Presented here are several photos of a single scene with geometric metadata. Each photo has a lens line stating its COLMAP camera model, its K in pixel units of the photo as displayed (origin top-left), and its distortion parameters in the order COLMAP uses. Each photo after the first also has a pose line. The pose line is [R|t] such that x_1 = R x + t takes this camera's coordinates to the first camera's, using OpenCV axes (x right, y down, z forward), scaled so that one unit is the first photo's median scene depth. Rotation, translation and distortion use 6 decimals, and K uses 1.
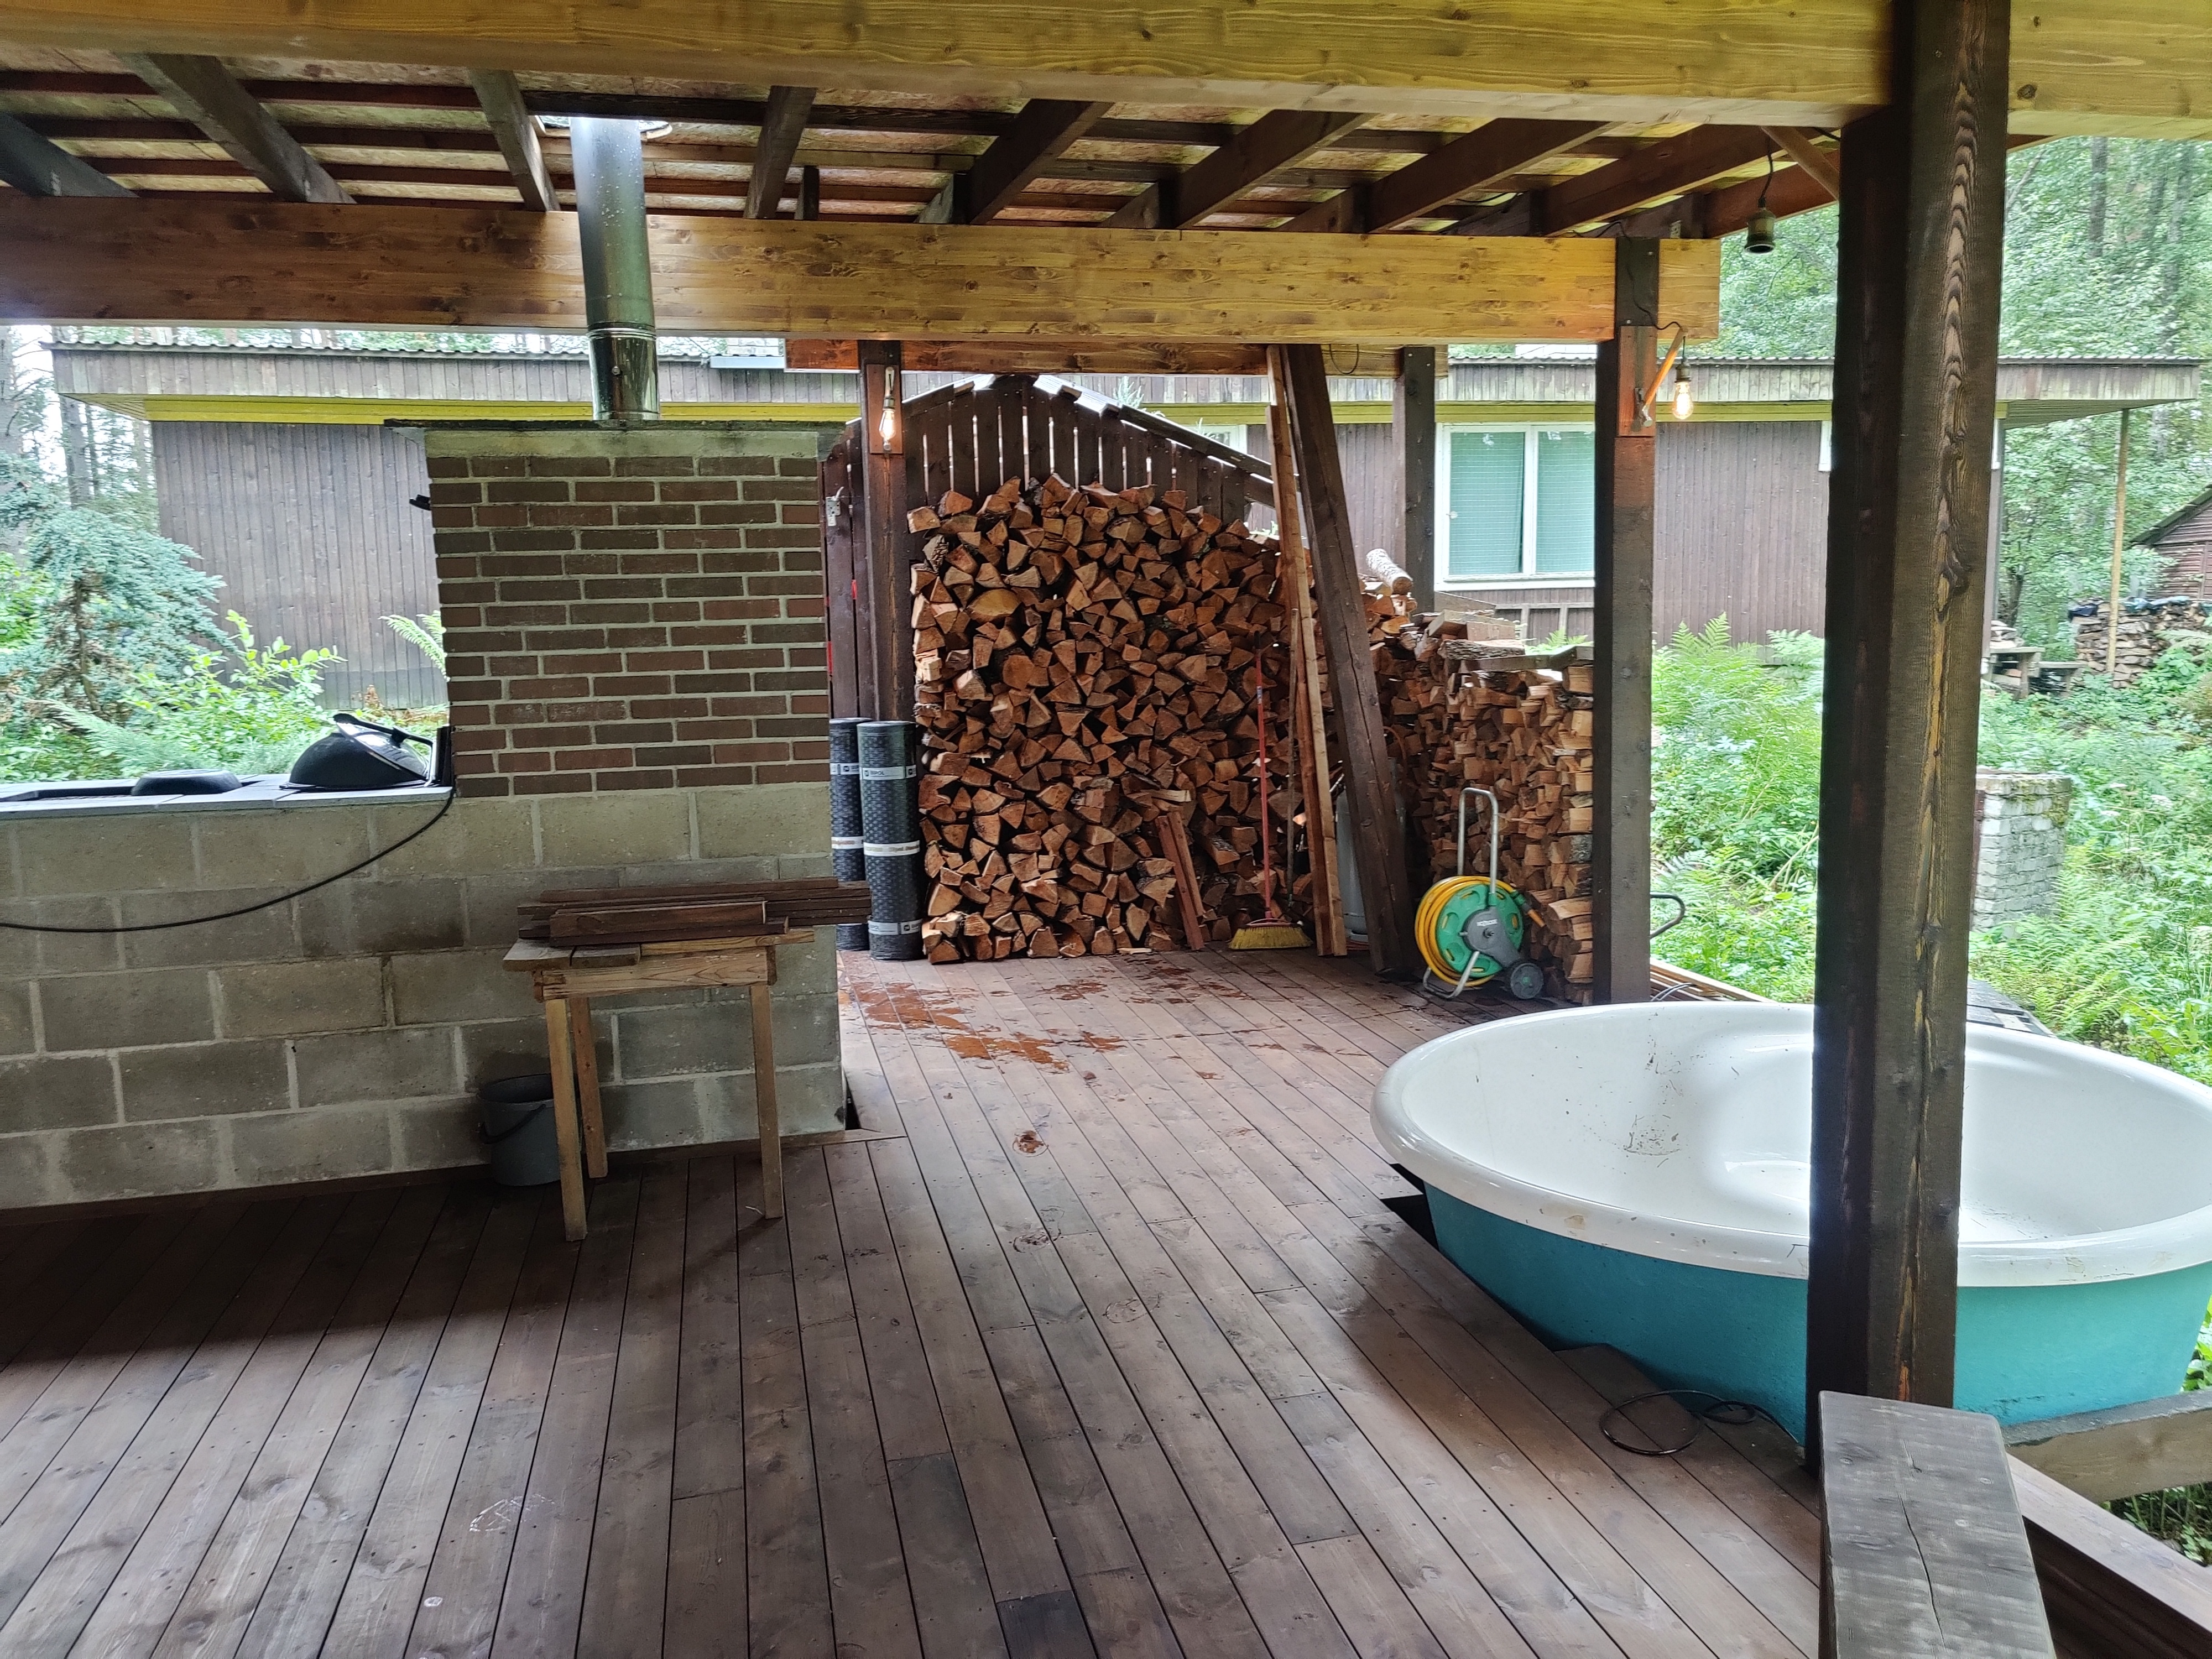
lens RADIAL K [[1657.0, 0, 1099.2], [0, 1657.0, 829.1], [0, 0, 1]] dist [0.057473, -0.043358]
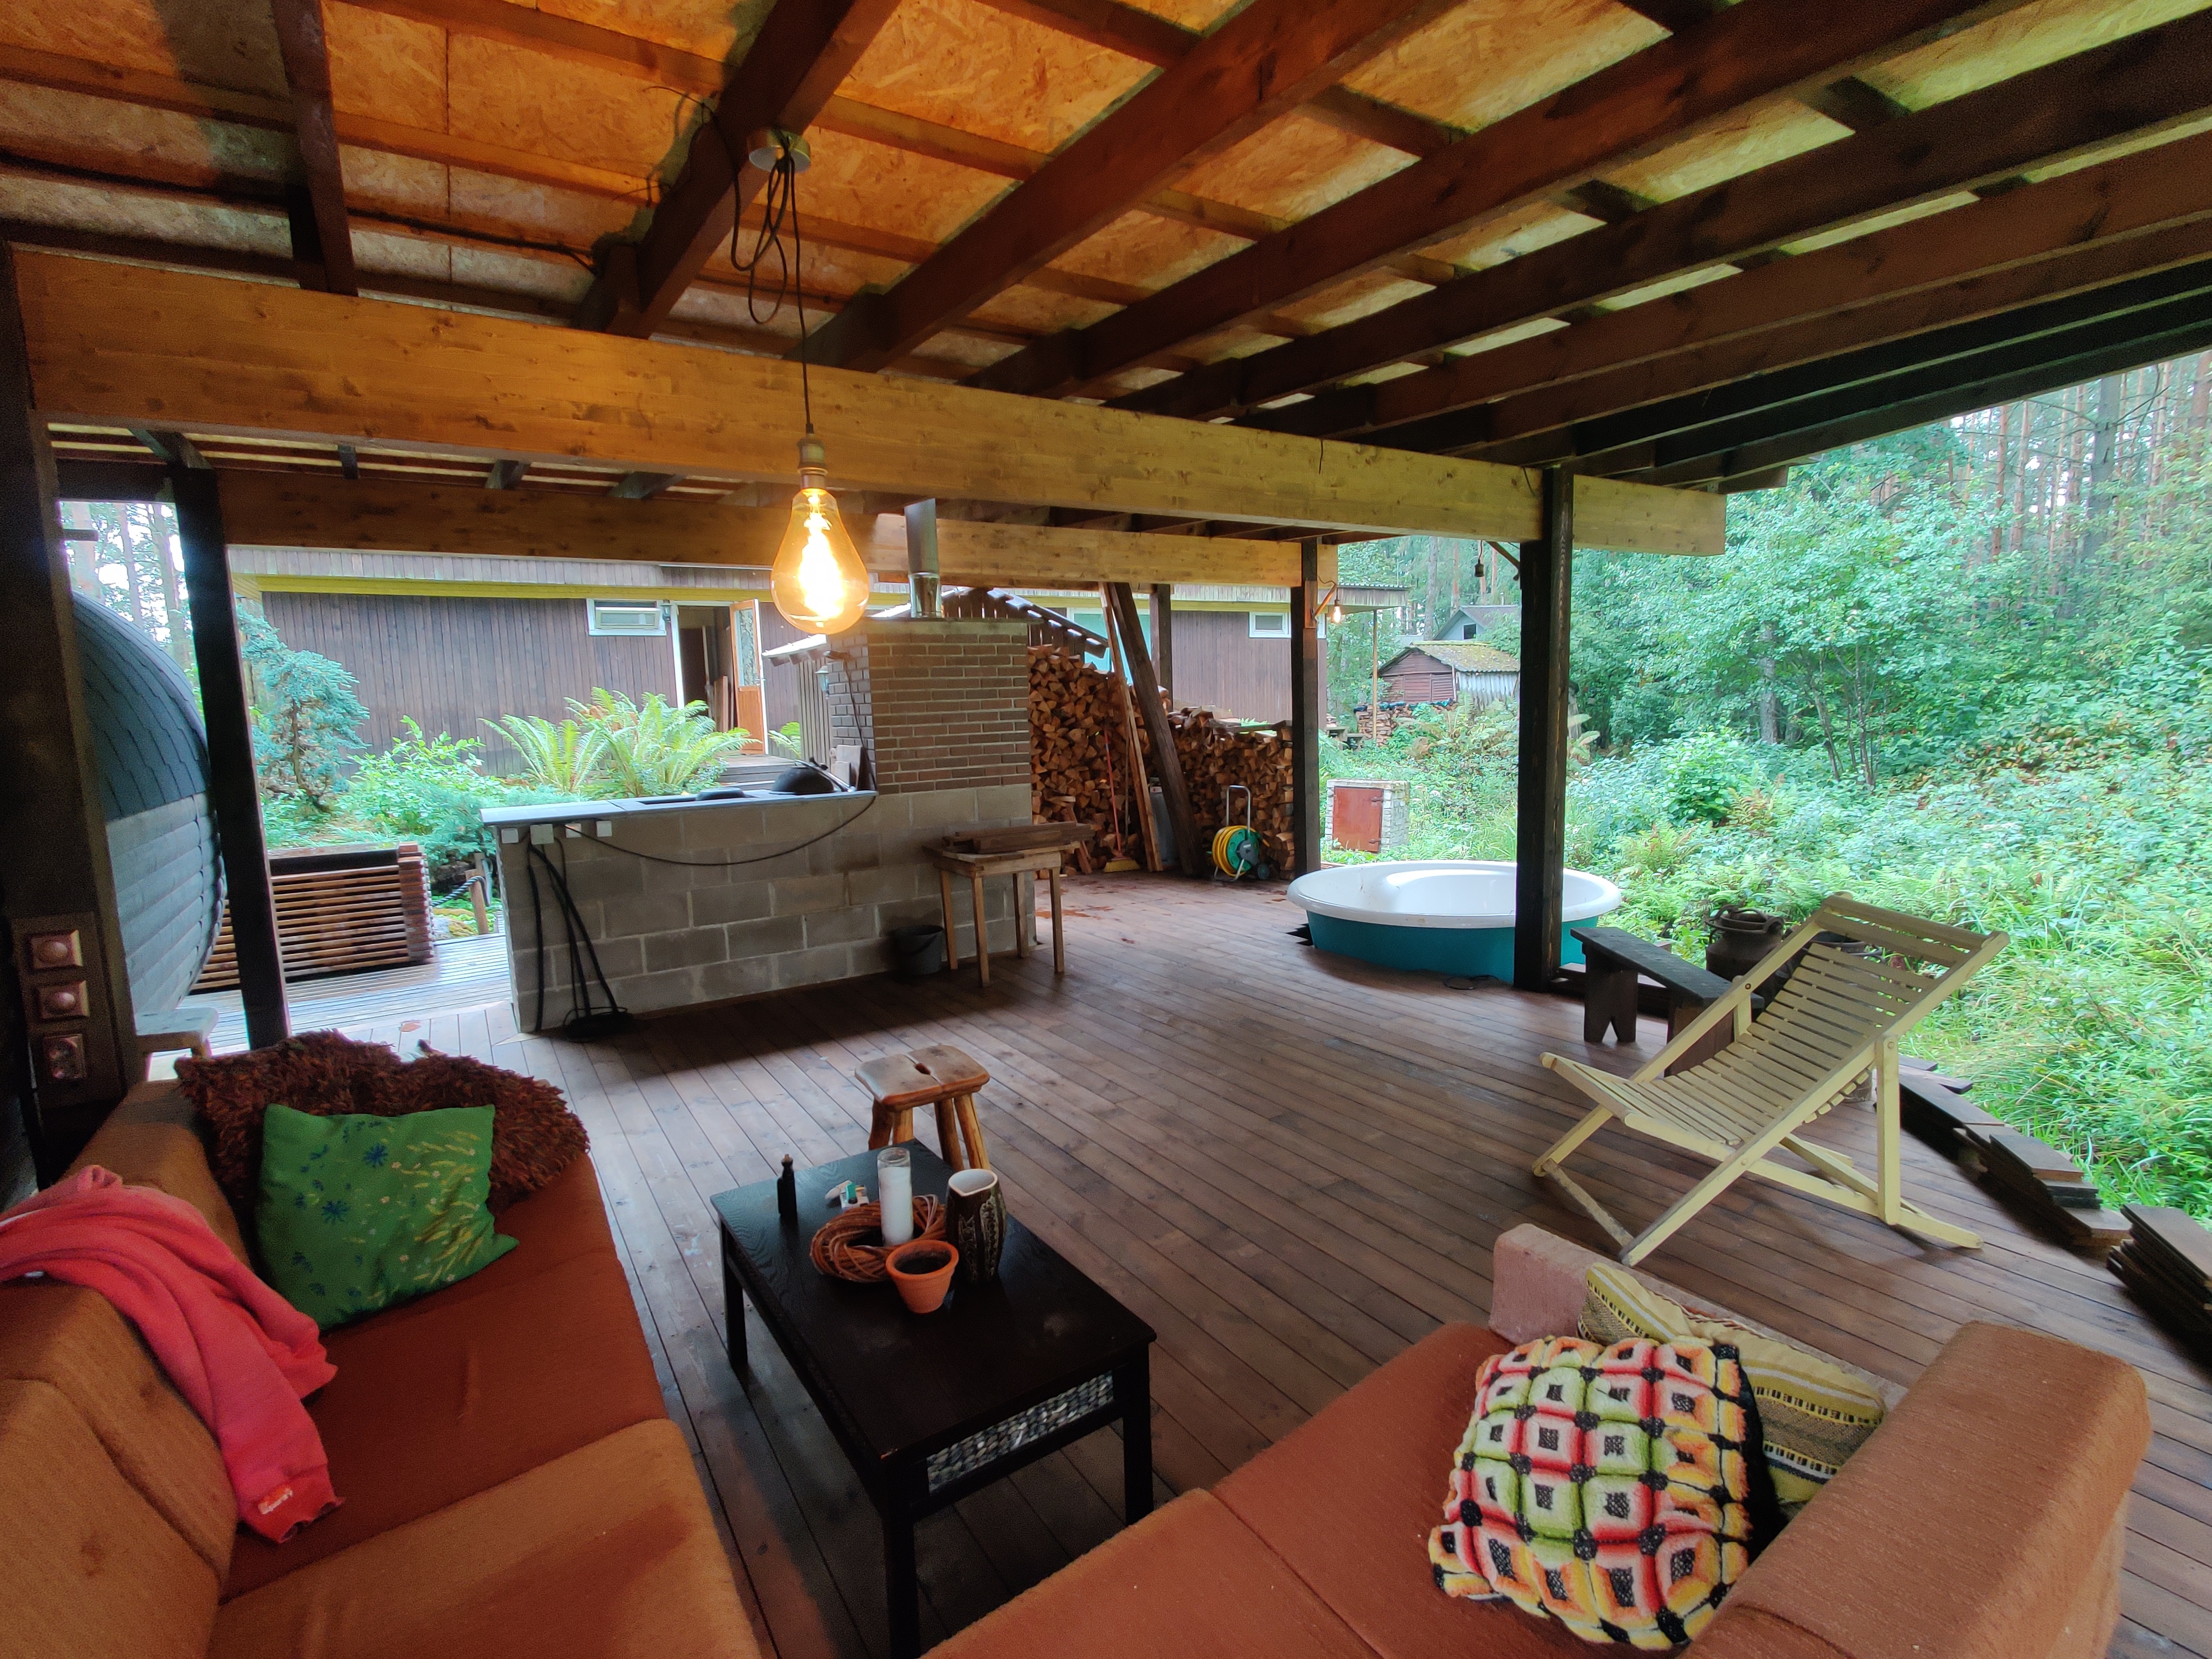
lens RADIAL K [[1045.1, 0, 1089.3], [0, 1045.1, 834.9], [0, 0, 1]] dist [0.006638, -0.006765]
pose [[0.945164, -0.047926, 0.323061, -0.500949], [0.053003, 0.998570, -0.006929, 0.048941], [-0.322267, 0.023672, 0.946353, -0.295807]]
